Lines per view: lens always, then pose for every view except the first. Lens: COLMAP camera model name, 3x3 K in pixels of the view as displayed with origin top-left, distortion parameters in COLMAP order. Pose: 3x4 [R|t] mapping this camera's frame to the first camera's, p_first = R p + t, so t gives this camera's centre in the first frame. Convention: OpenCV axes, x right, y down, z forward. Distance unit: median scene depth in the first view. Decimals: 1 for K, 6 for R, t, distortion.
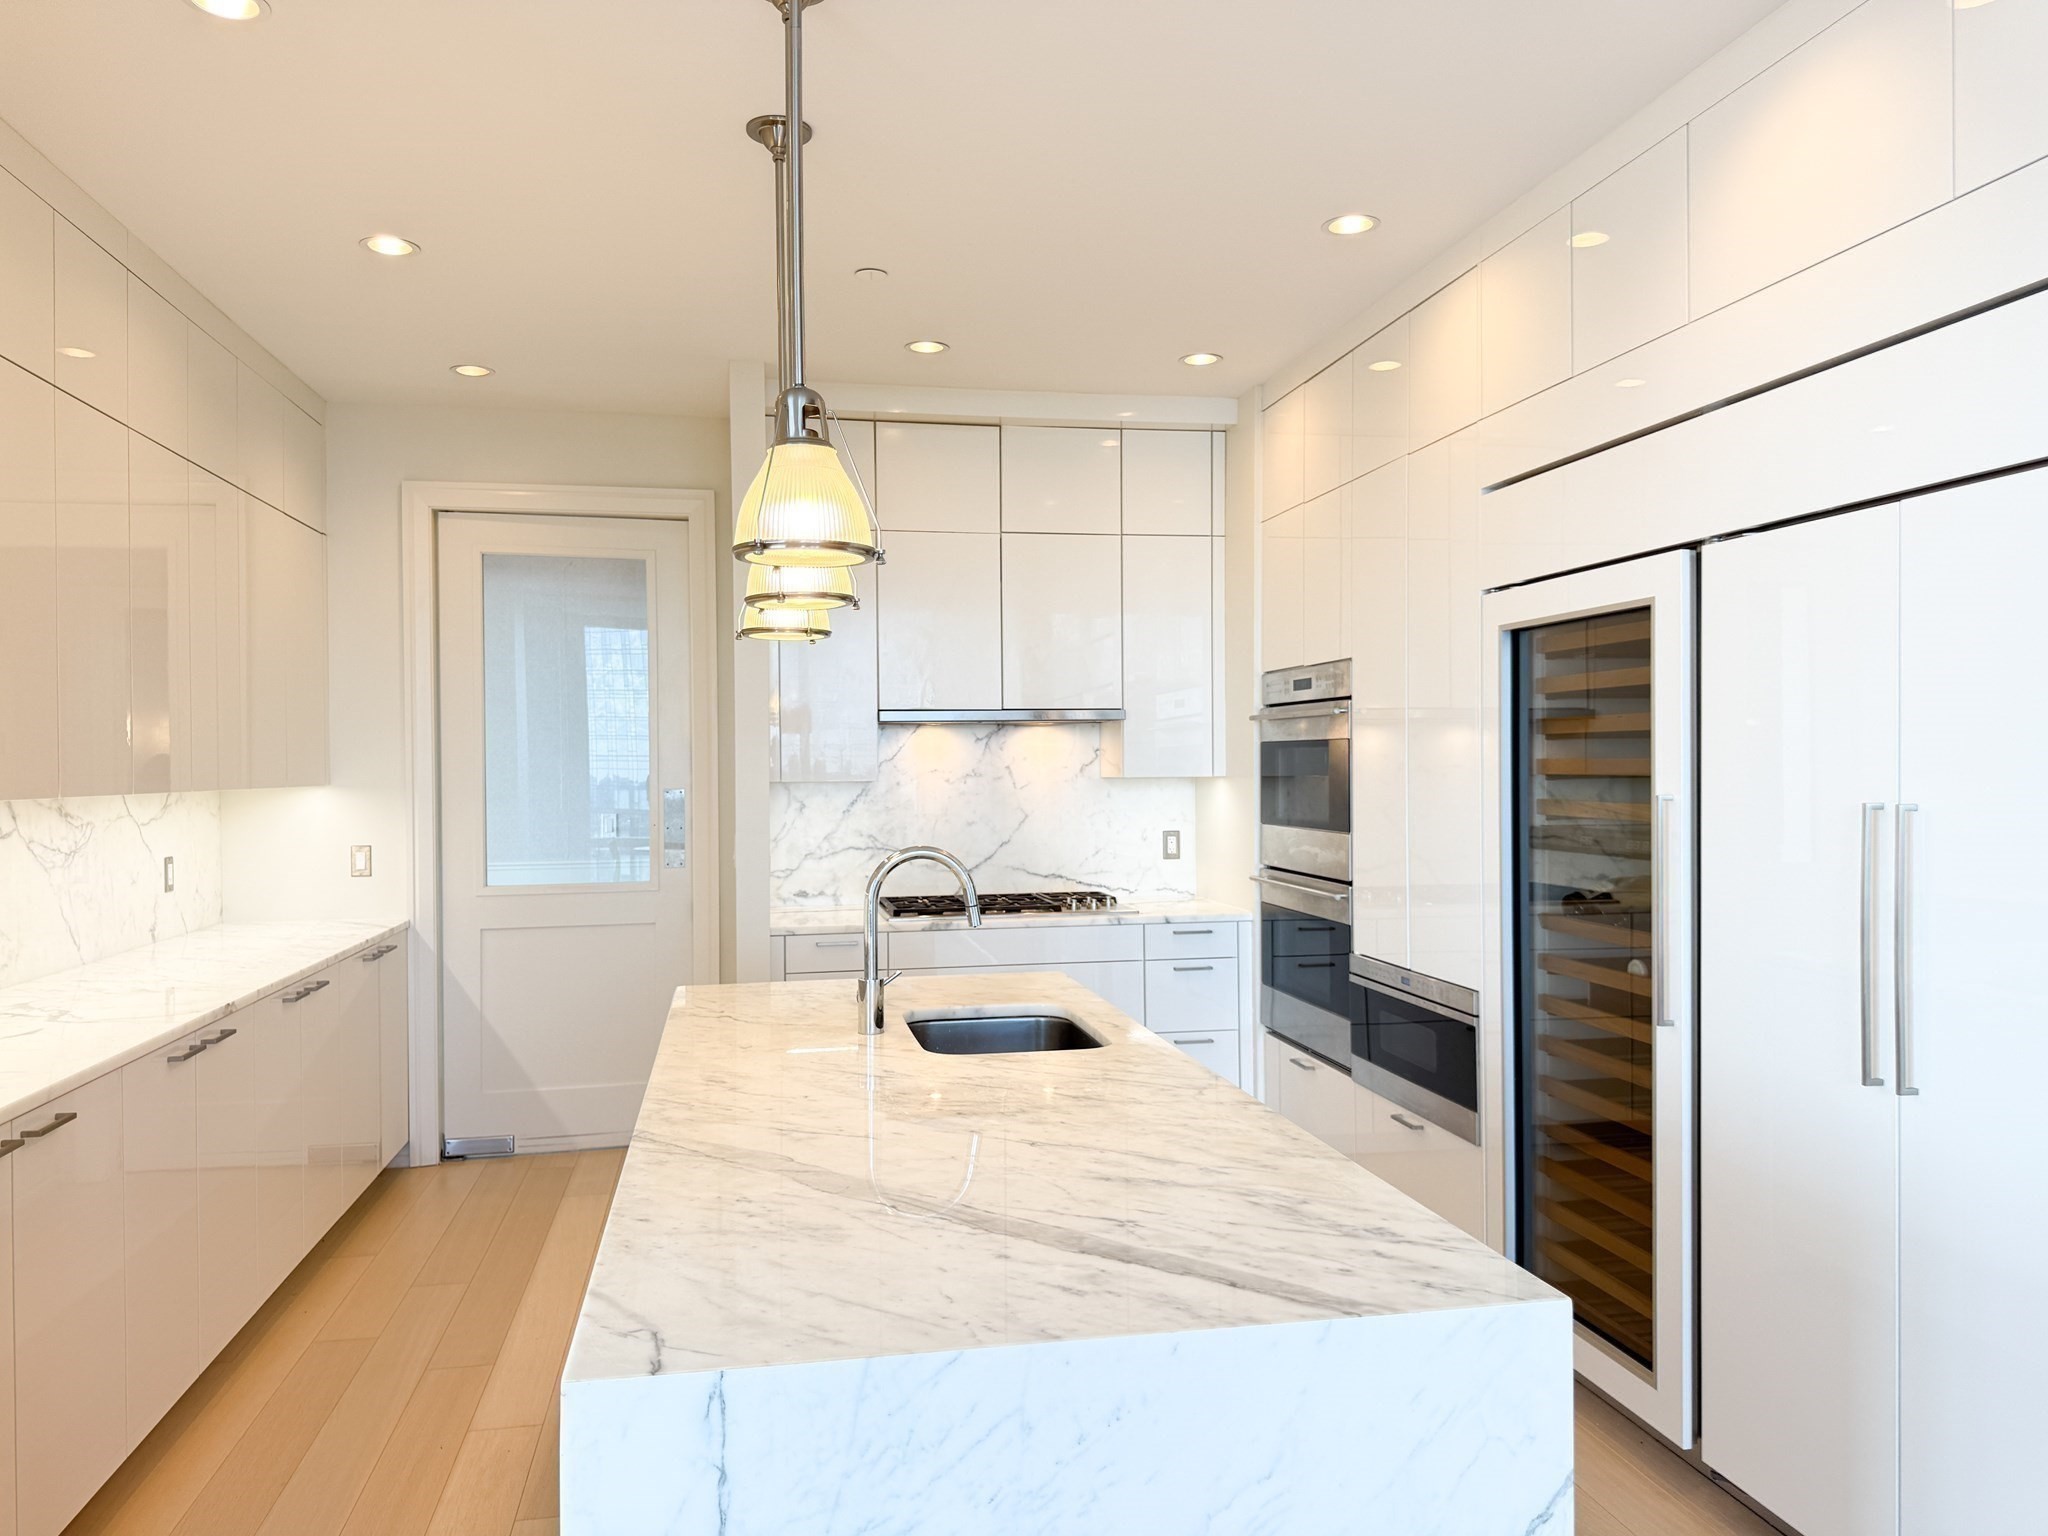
lens RADIAL K [[1450.4, 0, 1026.8], [0, 1450.4, 787.8], [0, 0, 1]] dist [0.045890, -0.053274]
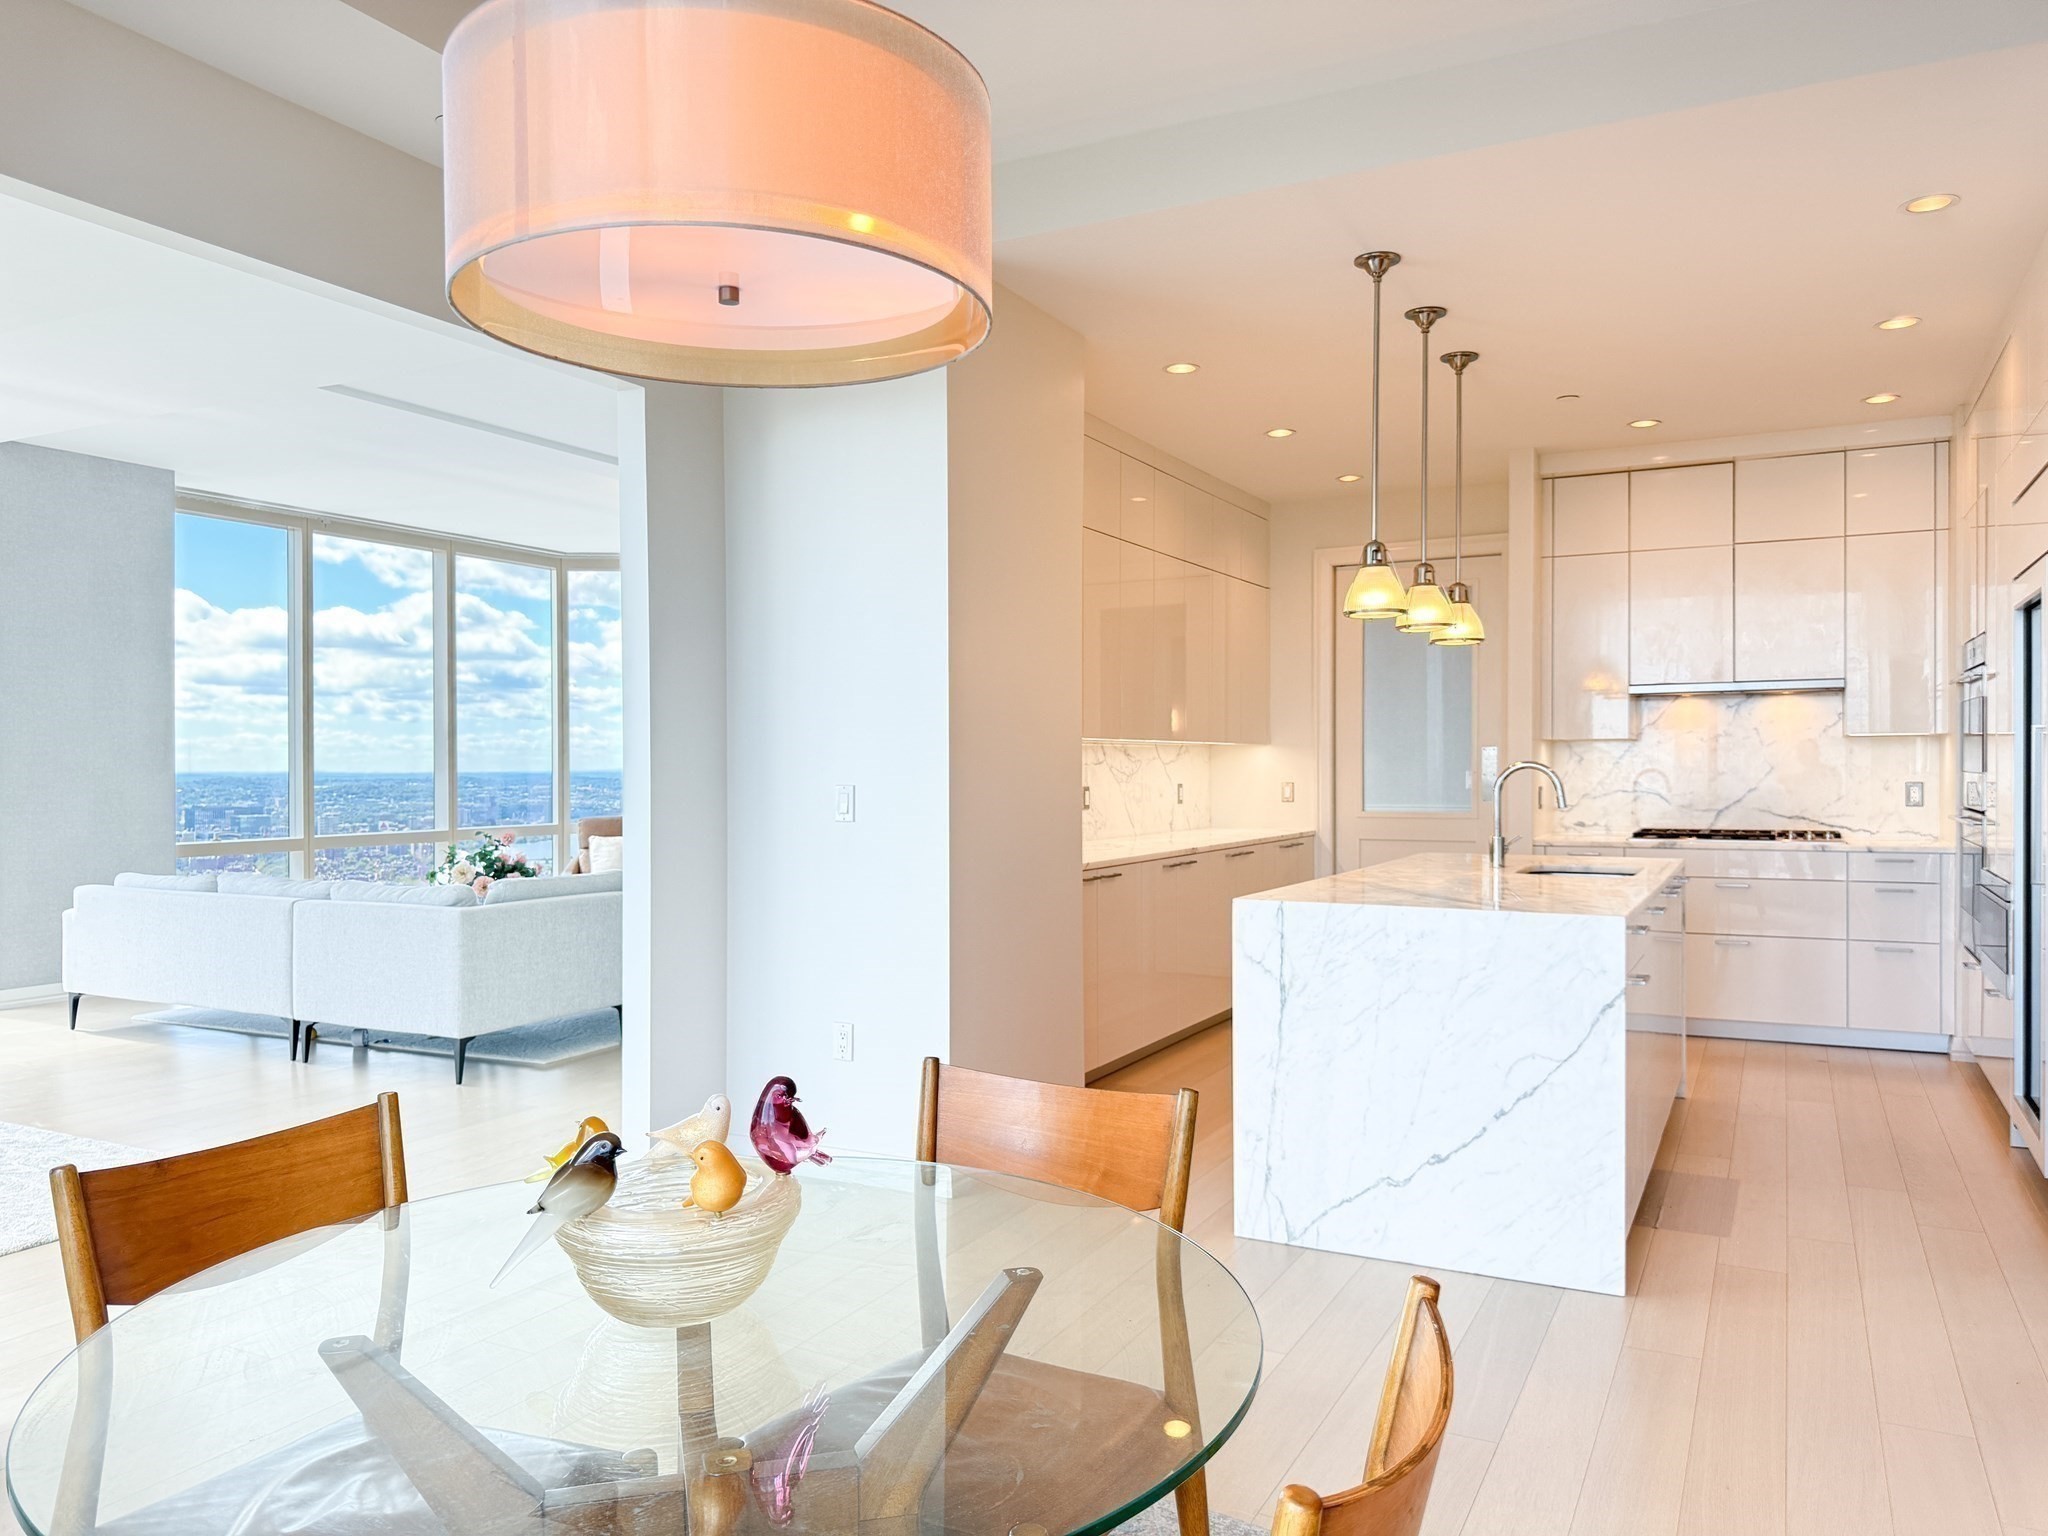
lens RADIAL K [[1450.4, 0, 1024.4], [0, 1450.4, 775.8], [0, 0, 1]] dist [0.045890, -0.053274]
pose [[0.781953, 0.008193, -0.623283, 0.297017], [-0.011290, 0.999936, -0.001020, 0.036704], [0.623235, 0.007834, 0.781995, -0.400366]]
